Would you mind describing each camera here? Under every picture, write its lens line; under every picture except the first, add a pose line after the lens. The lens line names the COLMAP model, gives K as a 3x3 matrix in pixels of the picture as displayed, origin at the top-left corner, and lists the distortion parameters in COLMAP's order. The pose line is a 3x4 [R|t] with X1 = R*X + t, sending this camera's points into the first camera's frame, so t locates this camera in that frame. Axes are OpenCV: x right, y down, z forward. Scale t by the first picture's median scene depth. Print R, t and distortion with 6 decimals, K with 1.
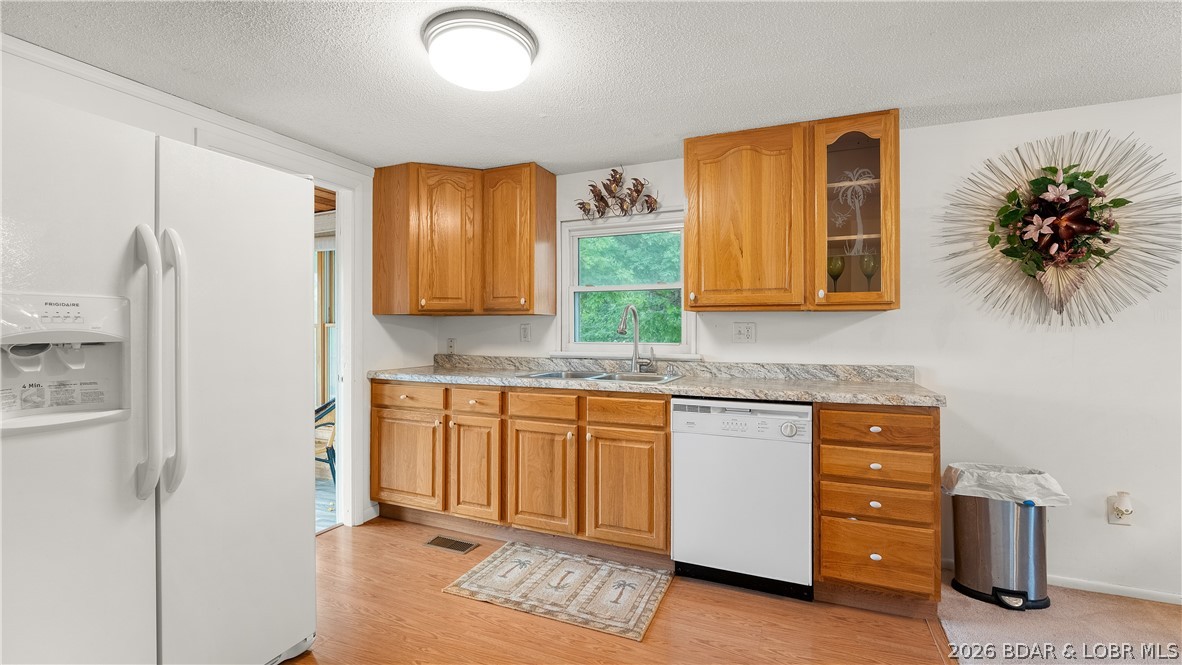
lens RADIAL K [[496.1, 0, 591.0], [0, 496.1, 332.5], [0, 0, 1]] dist [0.000534, 0.000136]
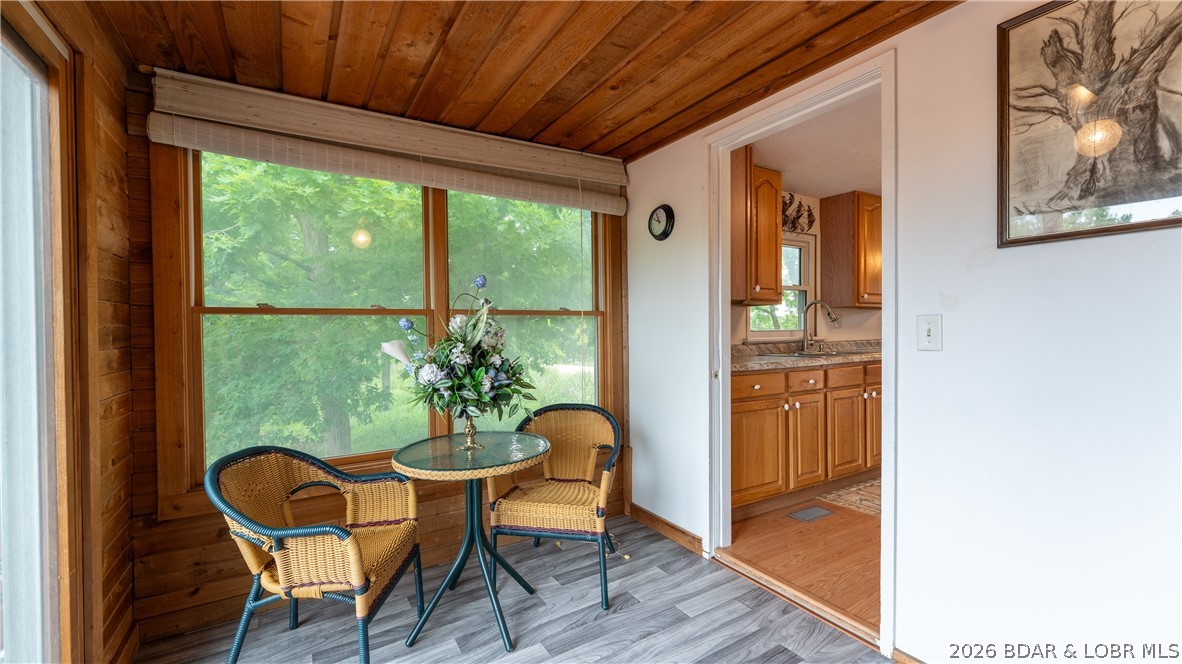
lens RADIAL K [[496.1, 0, 591.0], [0, 496.1, 332.0], [0, 0, 1]] dist [0.000534, 0.000136]
pose [[0.582053, -0.022707, 0.812834, -2.099775], [0.015381, 0.999739, 0.016915, 0.000207], [-0.813005, 0.002657, 0.582250, 1.099225]]
